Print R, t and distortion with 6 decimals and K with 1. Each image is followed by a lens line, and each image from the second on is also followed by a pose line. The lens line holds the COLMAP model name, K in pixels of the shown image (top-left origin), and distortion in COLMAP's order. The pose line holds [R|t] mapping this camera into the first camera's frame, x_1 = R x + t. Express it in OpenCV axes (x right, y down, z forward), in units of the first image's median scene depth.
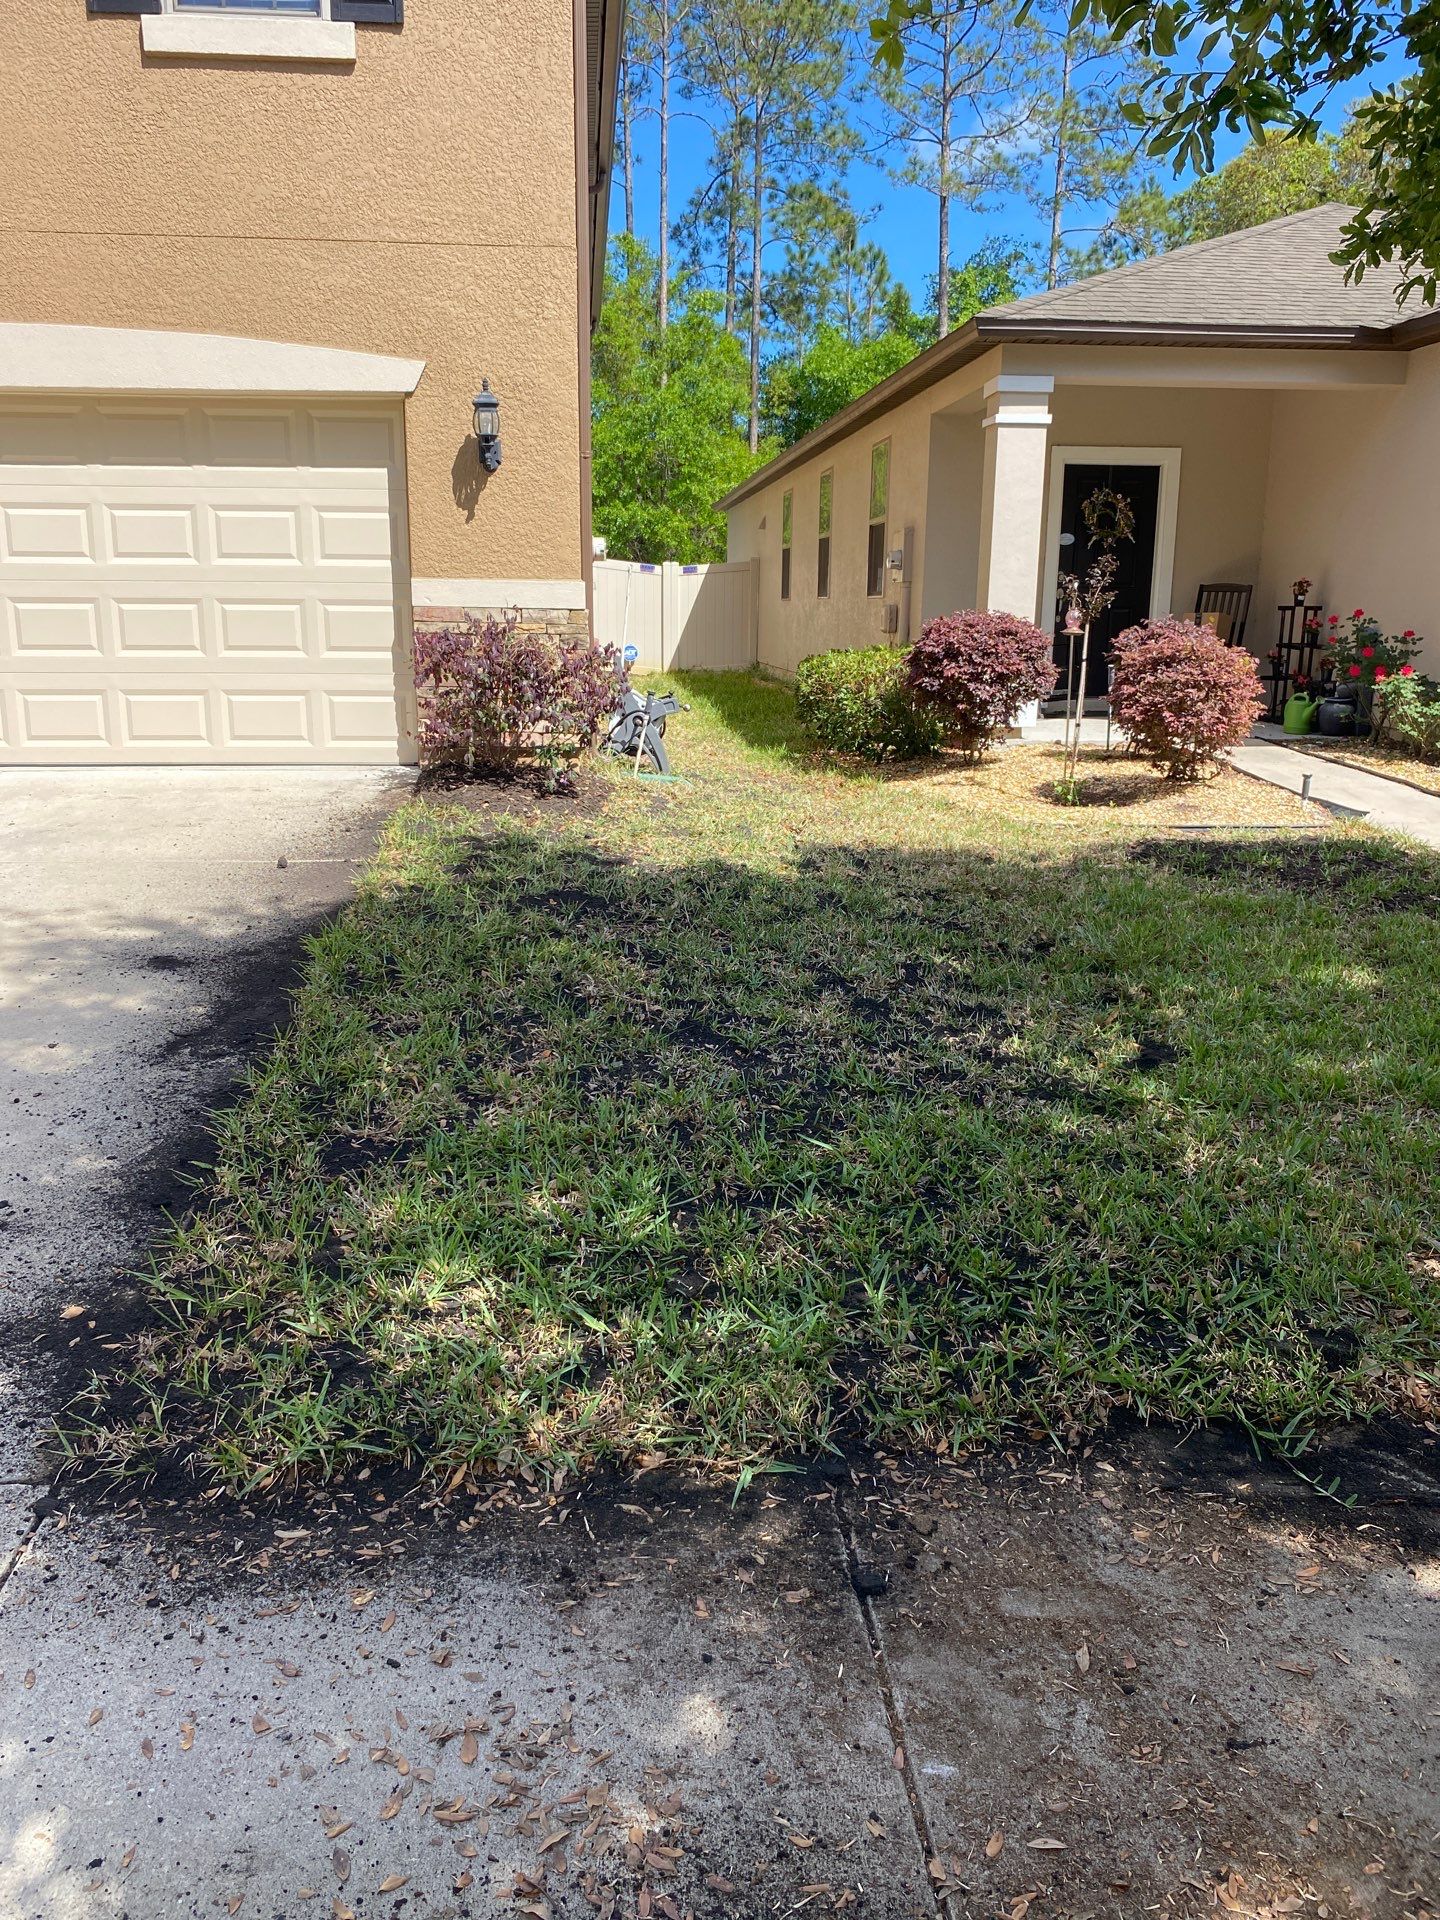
lens RADIAL K [[1464.2, 0, 712.7], [0, 1464.2, 924.8], [0, 0, 1]] dist [0.021350, -0.031353]
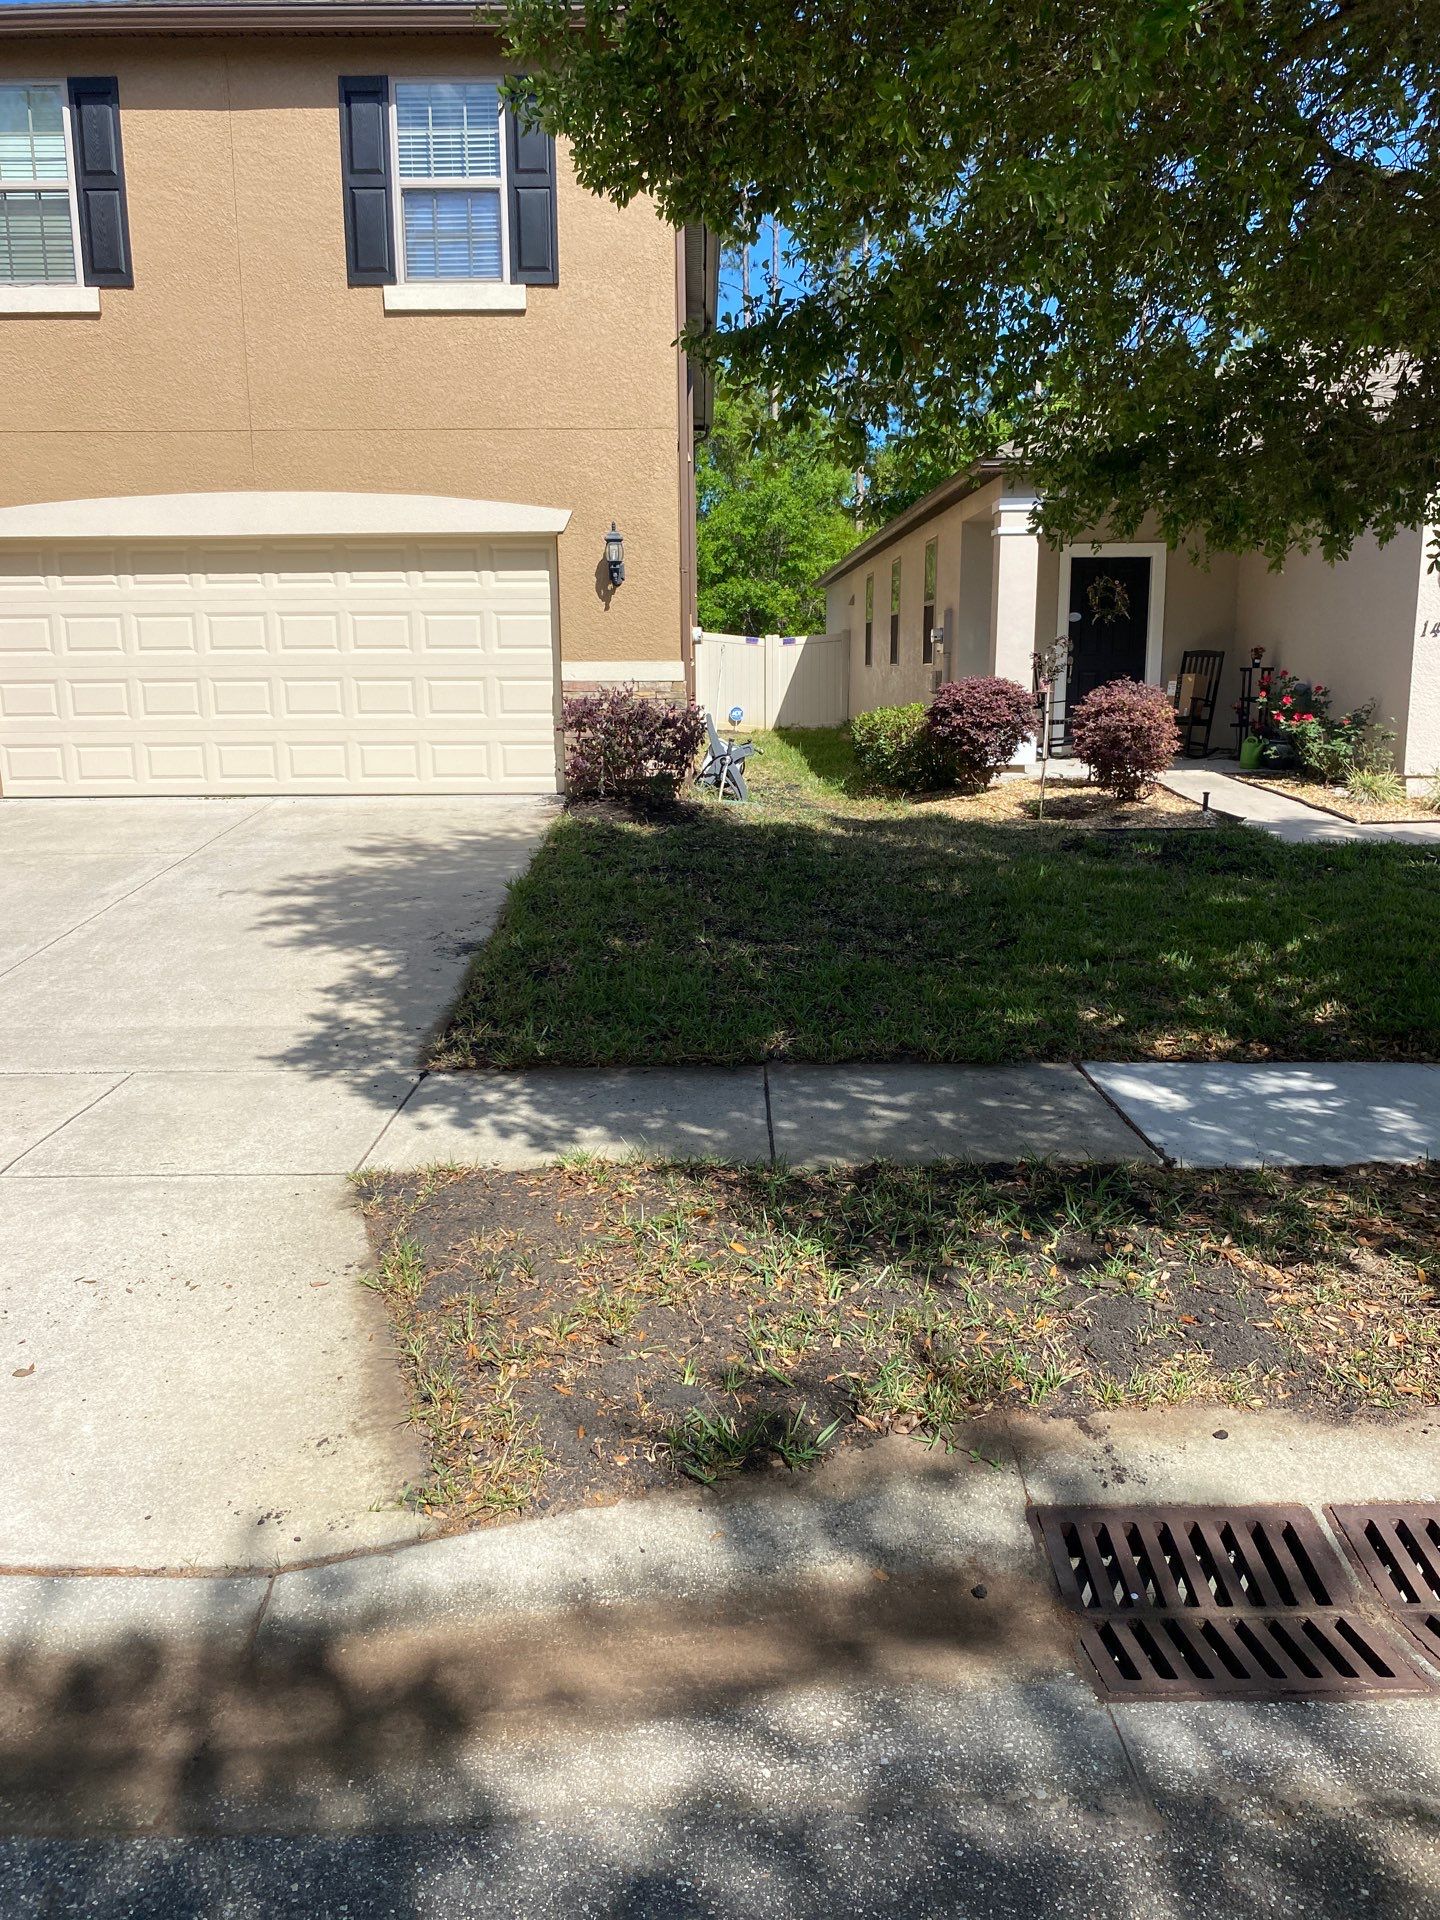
lens RADIAL K [[1464.2, 0, 726.2], [0, 1464.2, 929.6], [0, 0, 1]] dist [0.021350, -0.031353]
pose [[0.997045, -0.002238, -0.076790, 0.054256], [-0.000681, 0.999279, -0.037970, 0.067776], [0.076820, 0.037910, 0.996324, -0.342742]]
